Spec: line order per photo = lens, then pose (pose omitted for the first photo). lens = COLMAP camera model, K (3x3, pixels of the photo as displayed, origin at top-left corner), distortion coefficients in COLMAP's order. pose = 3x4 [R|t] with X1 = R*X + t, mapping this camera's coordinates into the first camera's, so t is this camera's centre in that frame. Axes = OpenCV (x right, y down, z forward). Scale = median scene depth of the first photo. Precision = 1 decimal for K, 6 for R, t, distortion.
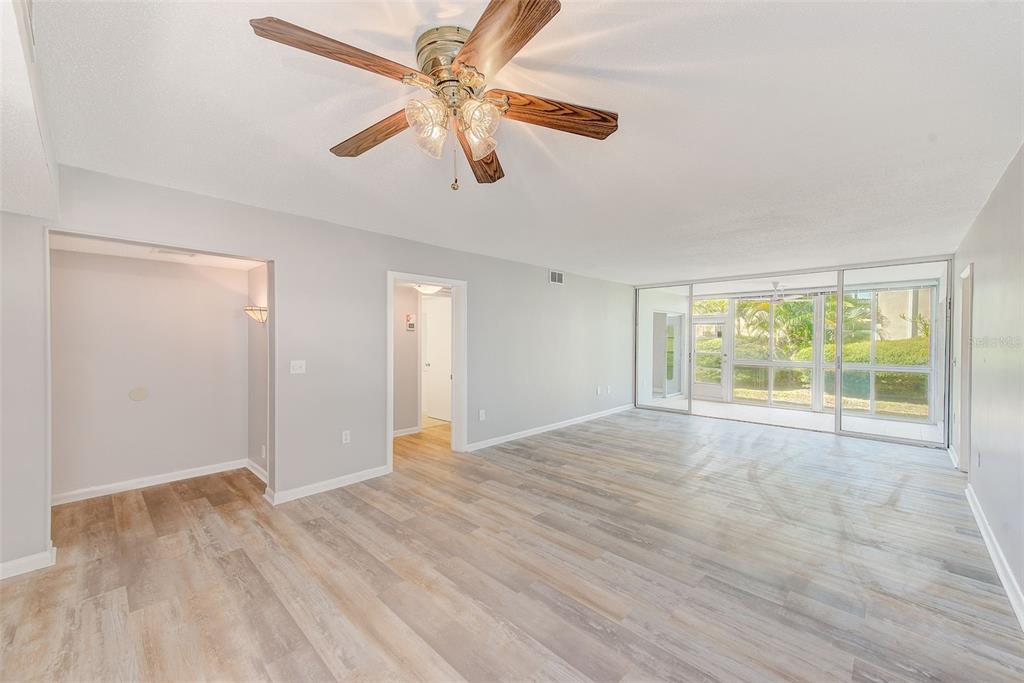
lens RADIAL K [[397.9, 0, 518.0], [0, 397.9, 342.8], [0, 0, 1]] dist [0.025235, -0.000068]
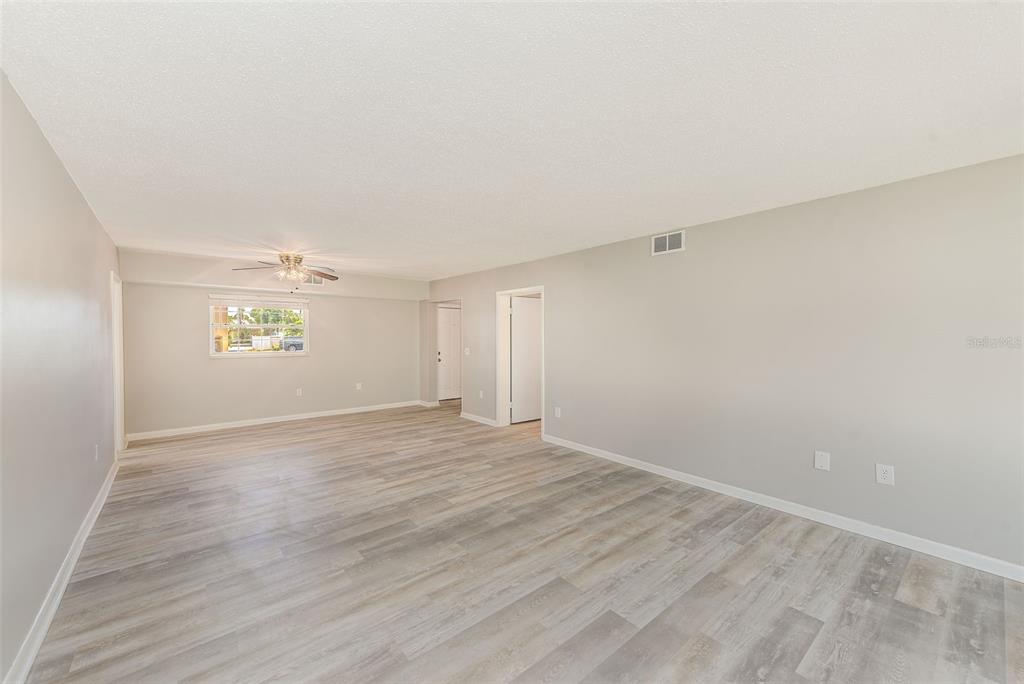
lens RADIAL K [[397.9, 0, 512.9], [0, 397.9, 340.0], [0, 0, 1]] dist [0.025235, -0.000068]
pose [[-0.117059, 0.009114, -0.993083, 1.407075], [-0.013461, 0.999851, 0.010763, -0.018633], [0.993034, 0.014628, -0.116919, 1.509607]]
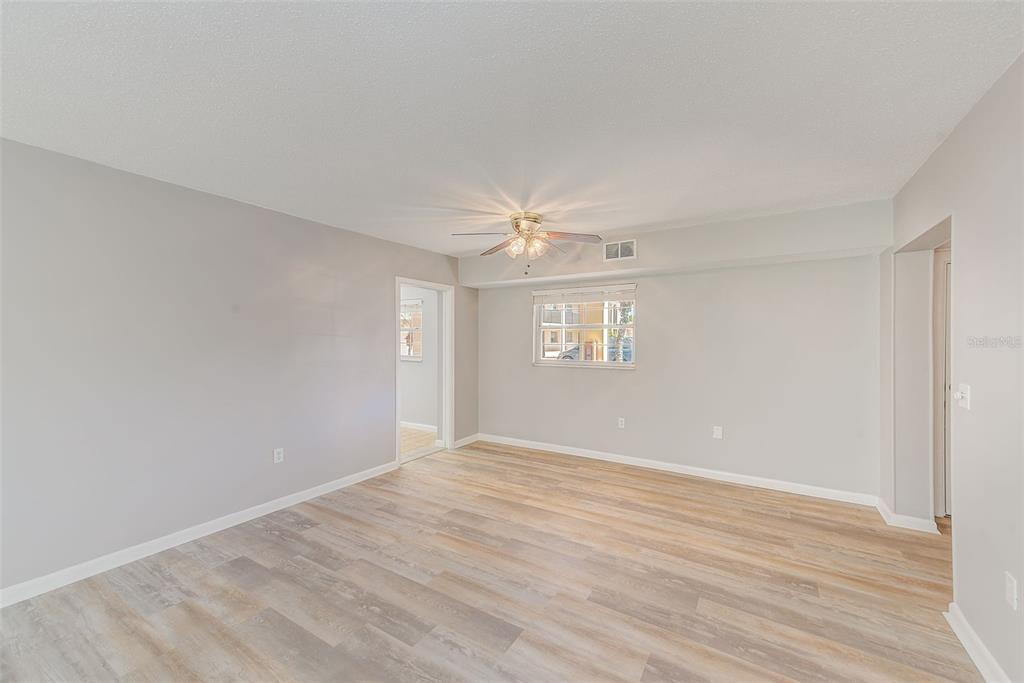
lens RADIAL K [[397.9, 0, 522.2], [0, 397.9, 343.7], [0, 0, 1]] dist [0.025235, -0.000068]
pose [[-0.978316, -0.001602, -0.207113, 0.151827], [-0.006380, 0.999729, 0.022403, -0.018417], [0.207021, 0.023239, -0.978060, 1.468787]]
